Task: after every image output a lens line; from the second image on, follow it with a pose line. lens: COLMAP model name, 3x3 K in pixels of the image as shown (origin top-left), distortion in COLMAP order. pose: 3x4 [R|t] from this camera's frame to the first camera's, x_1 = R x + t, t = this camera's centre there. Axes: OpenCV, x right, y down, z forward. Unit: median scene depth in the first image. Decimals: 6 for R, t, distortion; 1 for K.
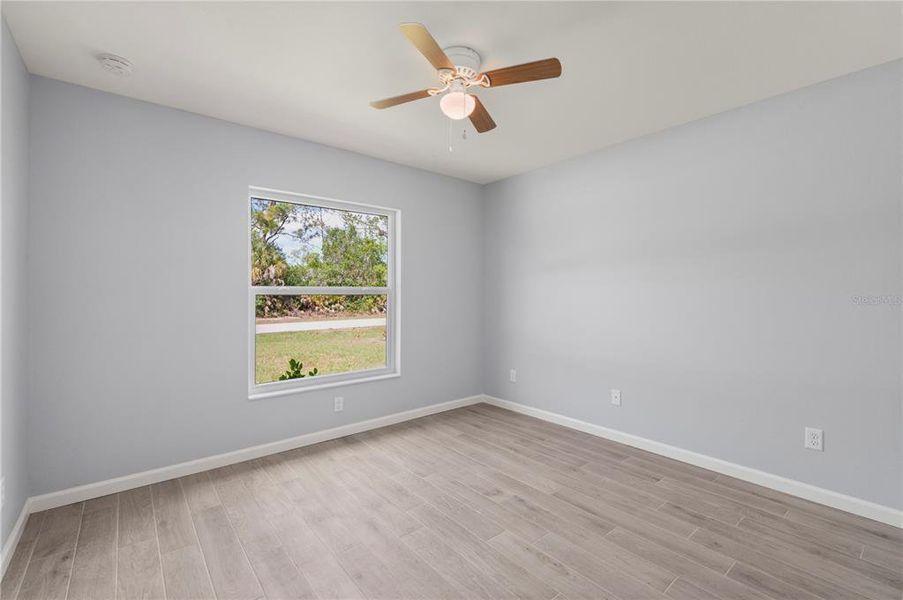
lens RADIAL K [[400.1, 0, 453.1], [0, 400.1, 306.0], [0, 0, 1]] dist [-0.000803, -0.000340]
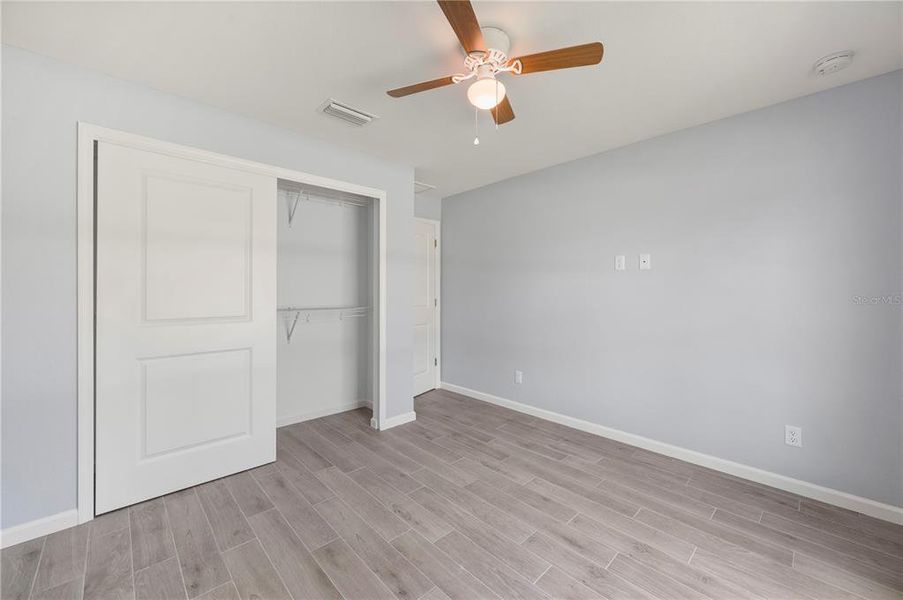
lens RADIAL K [[362.9, 0, 446.5], [0, 362.9, 306.1], [0, 0, 1]] dist [0.000687, 0.000001]
pose [[-0.998523, 0.001619, -0.054302, 0.149974], [-0.001848, 0.997965, 0.063736, -0.063307], [0.054295, 0.063742, -0.996488, 1.873552]]
